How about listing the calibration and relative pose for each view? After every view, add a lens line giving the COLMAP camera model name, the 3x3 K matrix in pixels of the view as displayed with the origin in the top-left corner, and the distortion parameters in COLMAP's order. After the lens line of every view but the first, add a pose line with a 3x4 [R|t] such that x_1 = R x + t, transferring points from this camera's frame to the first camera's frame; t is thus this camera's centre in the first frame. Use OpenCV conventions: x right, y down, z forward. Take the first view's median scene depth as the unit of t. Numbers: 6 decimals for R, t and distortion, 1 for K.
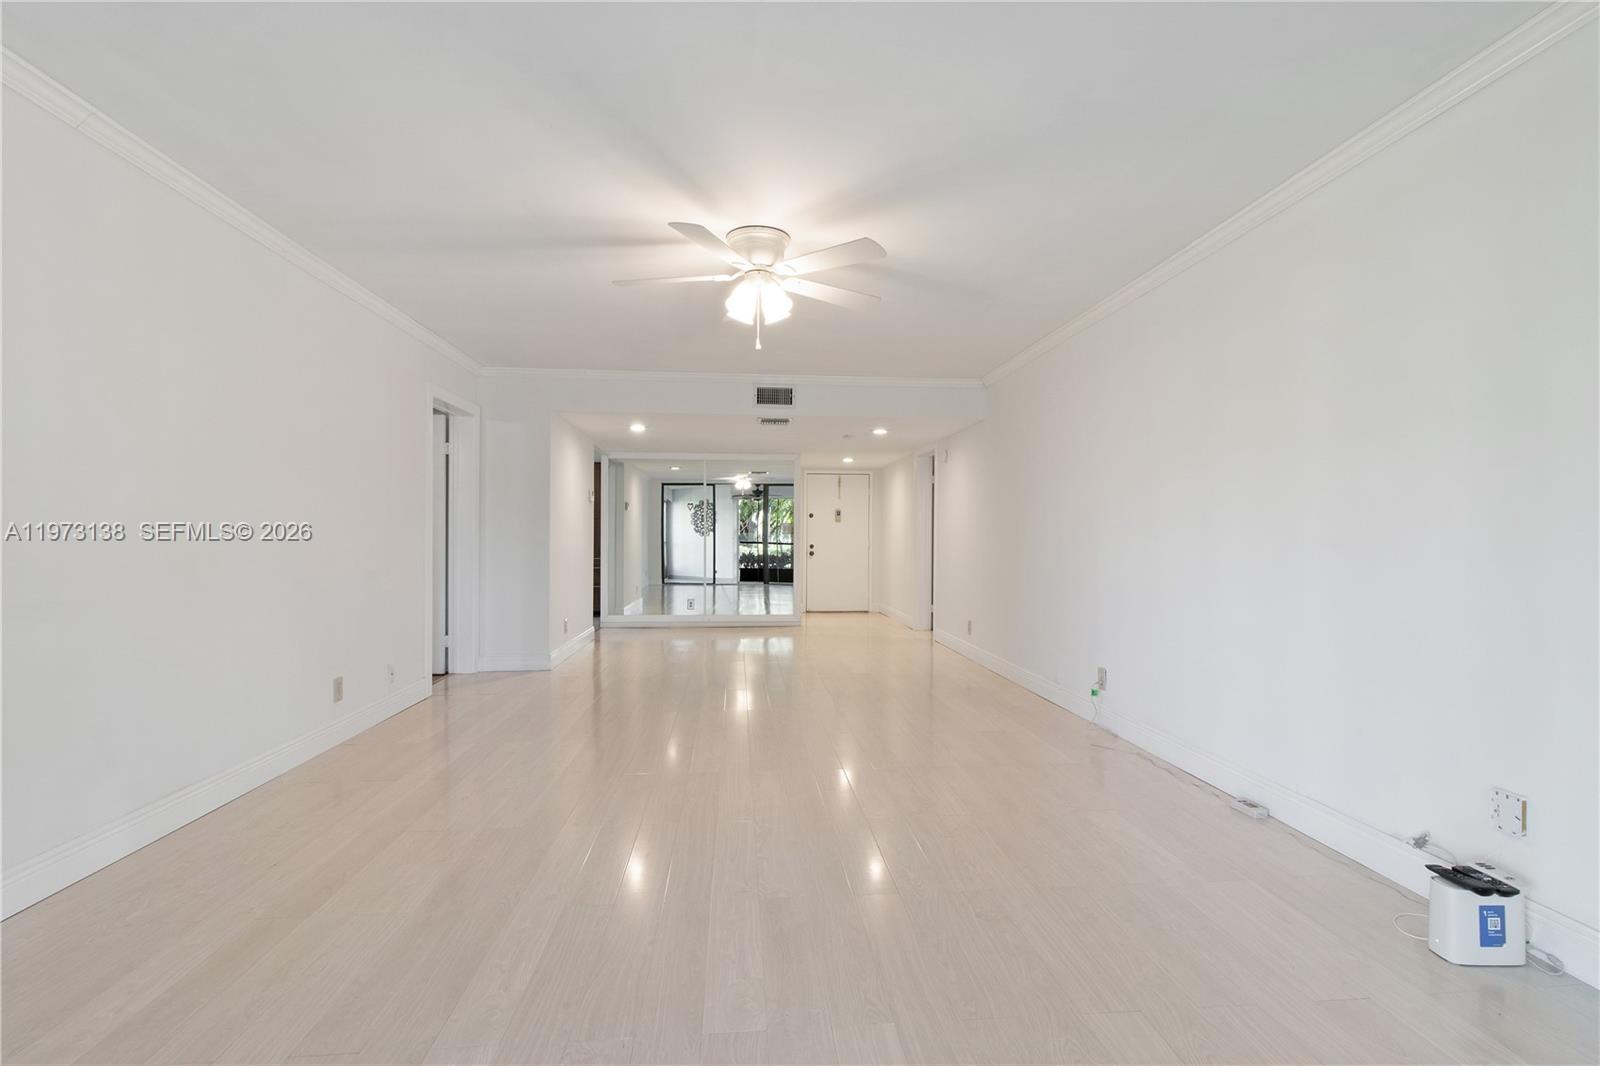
lens RADIAL K [[747.1, 0, 788.8], [0, 747.1, 539.2], [0, 0, 1]] dist [-0.002007, 0.000800]
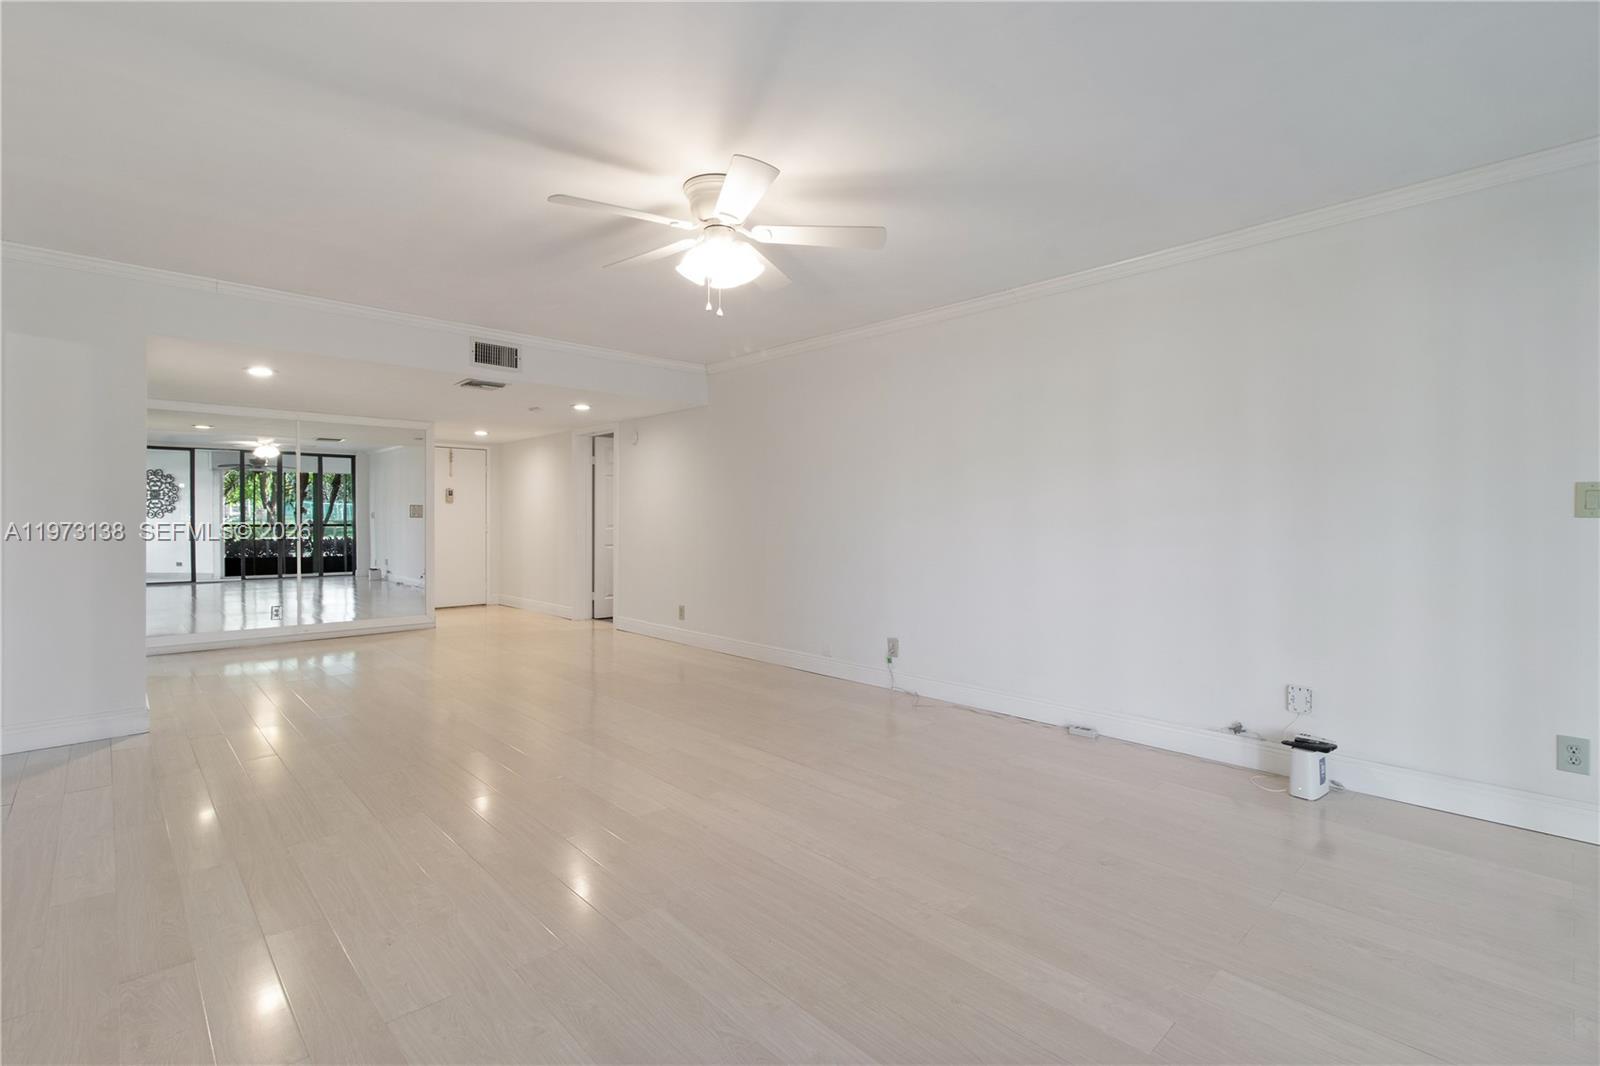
lens RADIAL K [[747.1, 0, 788.6], [0, 747.1, 518.5], [0, 0, 1]] dist [-0.002007, 0.000800]
pose [[0.777532, -0.003245, 0.628835, -0.247911], [0.002934, 0.999995, 0.001533, -0.007553], [-0.628837, 0.000653, 0.777537, 0.123226]]
